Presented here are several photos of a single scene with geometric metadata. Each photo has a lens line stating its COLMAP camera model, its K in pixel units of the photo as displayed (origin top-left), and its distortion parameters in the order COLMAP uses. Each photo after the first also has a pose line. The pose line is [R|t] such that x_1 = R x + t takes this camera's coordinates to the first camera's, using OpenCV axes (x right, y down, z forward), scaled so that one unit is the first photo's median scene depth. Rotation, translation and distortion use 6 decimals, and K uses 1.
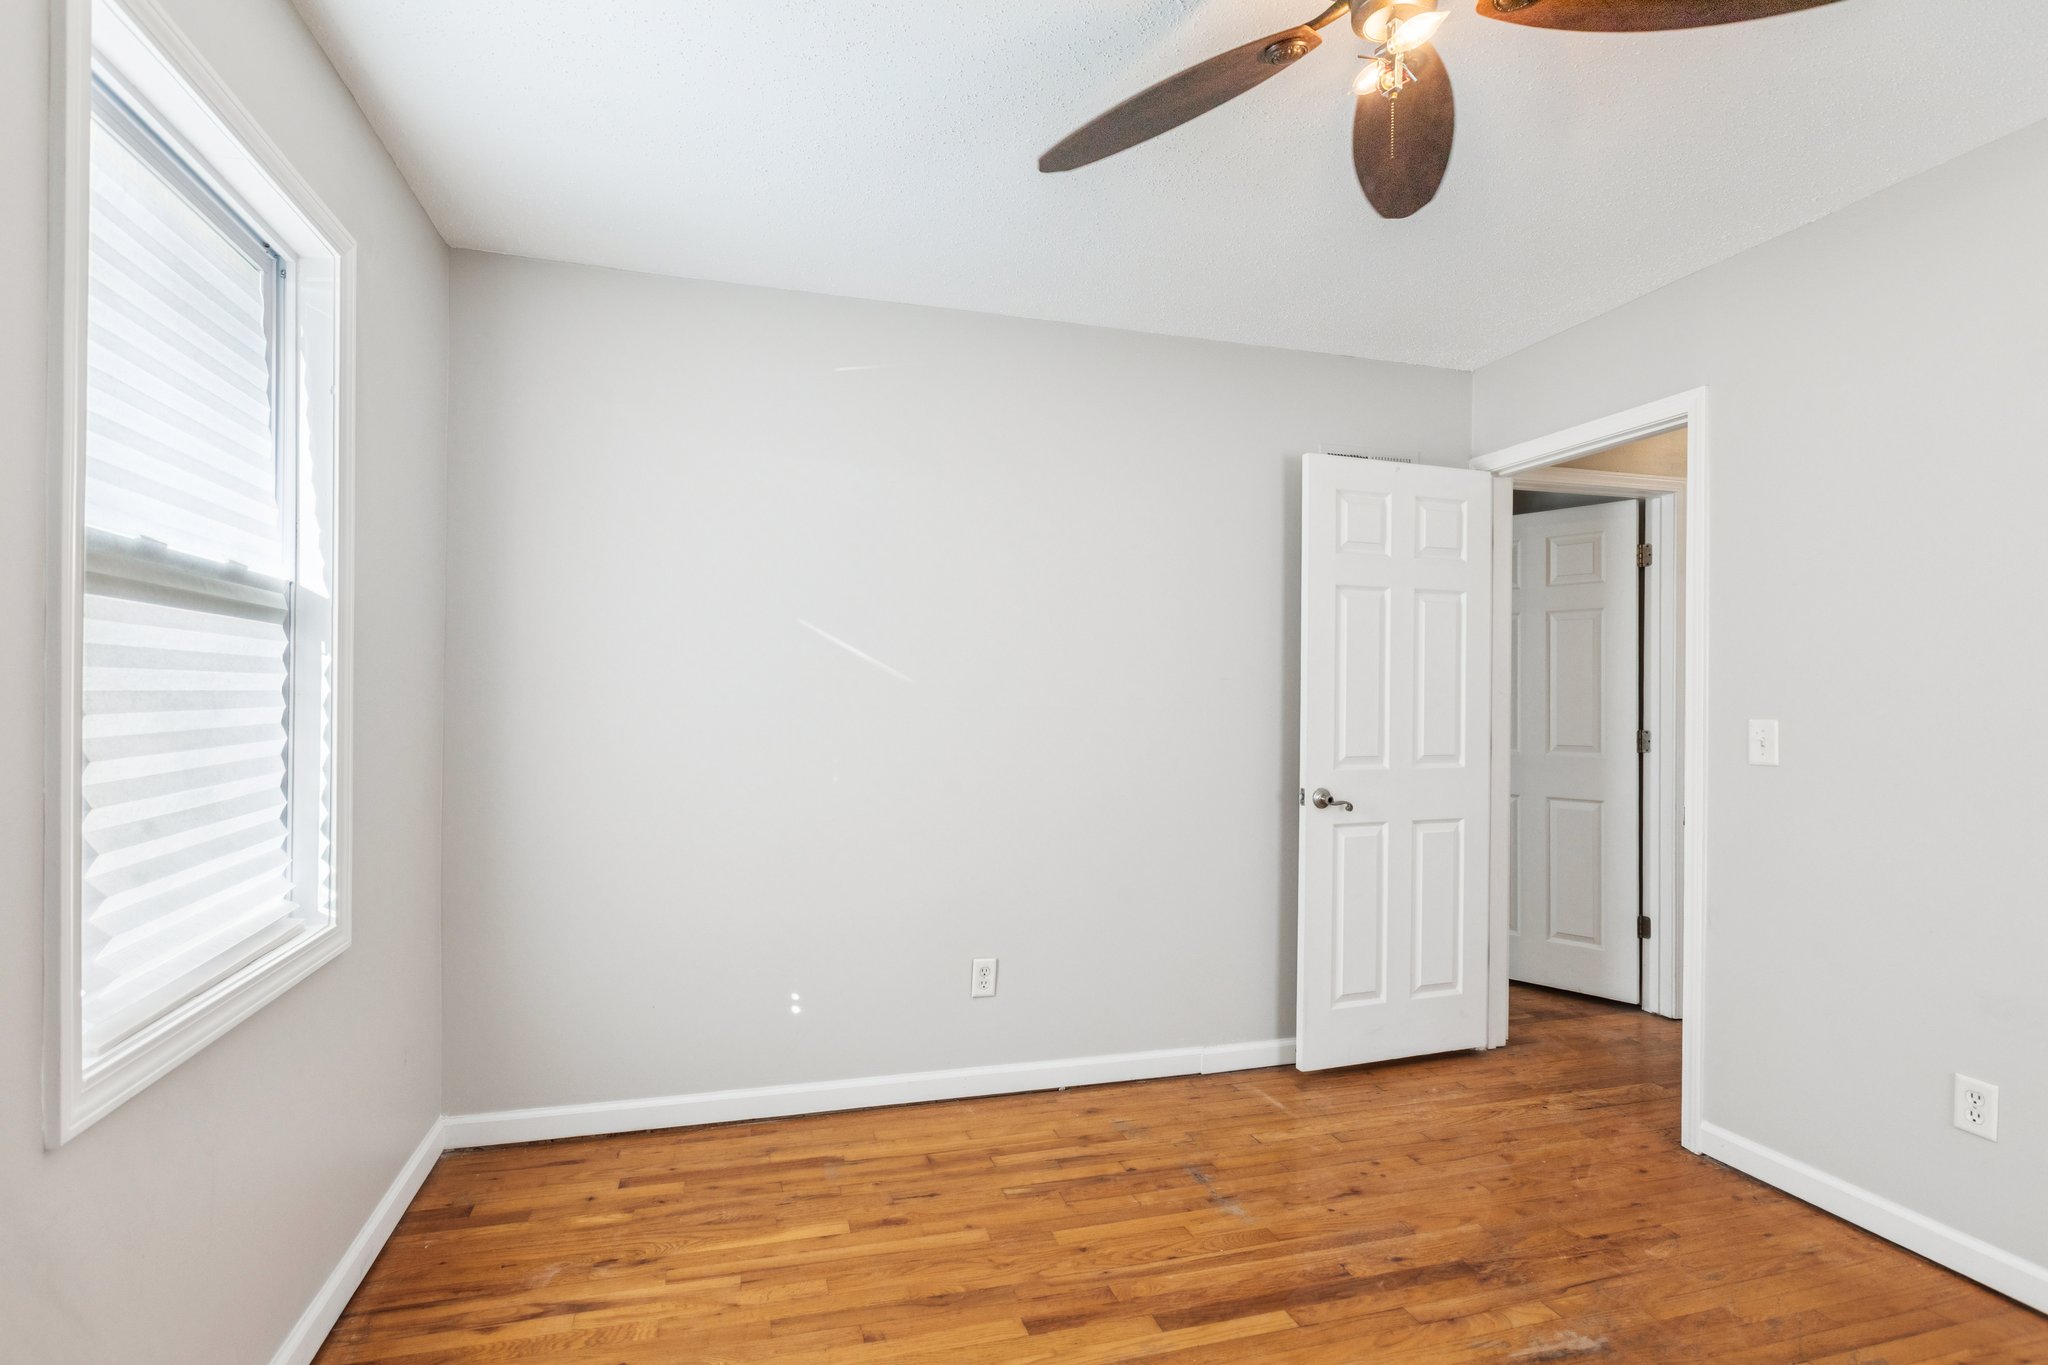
lens RADIAL K [[966.4, 0, 1015.9], [0, 966.4, 686.5], [0, 0, 1]] dist [-0.013140, -0.000459]
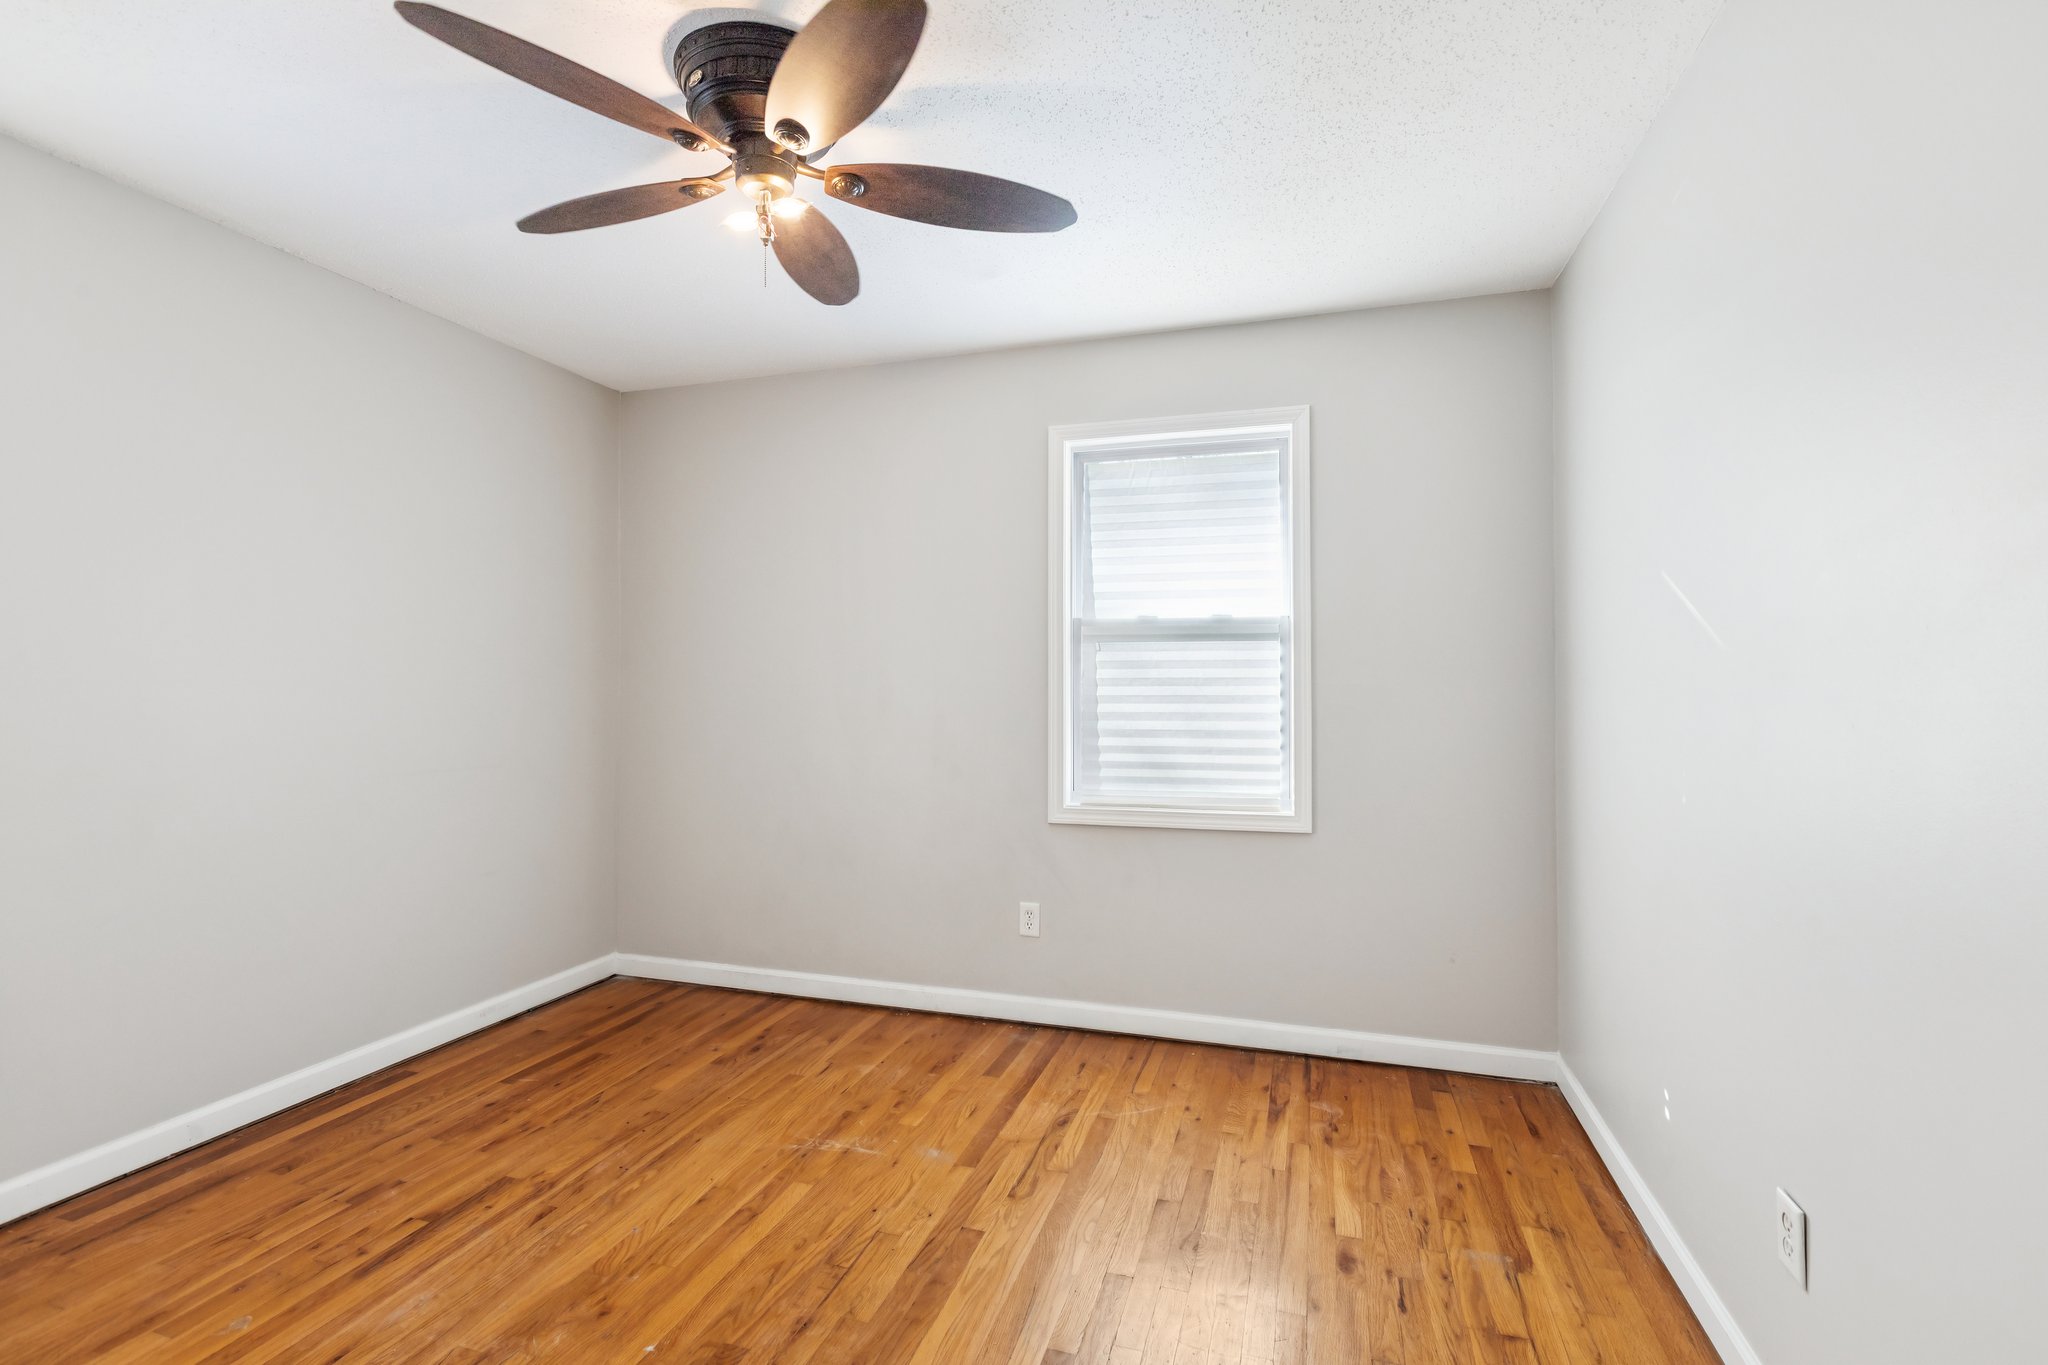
lens RADIAL K [[966.4, 0, 1020.1], [0, 966.4, 677.0], [0, 0, 1]] dist [-0.013140, -0.000459]
pose [[-0.547359, -0.012480, -0.836805, 0.804310], [-0.003290, 0.999913, -0.012760, 0.021226], [0.836892, -0.004231, -0.547352, 1.248640]]
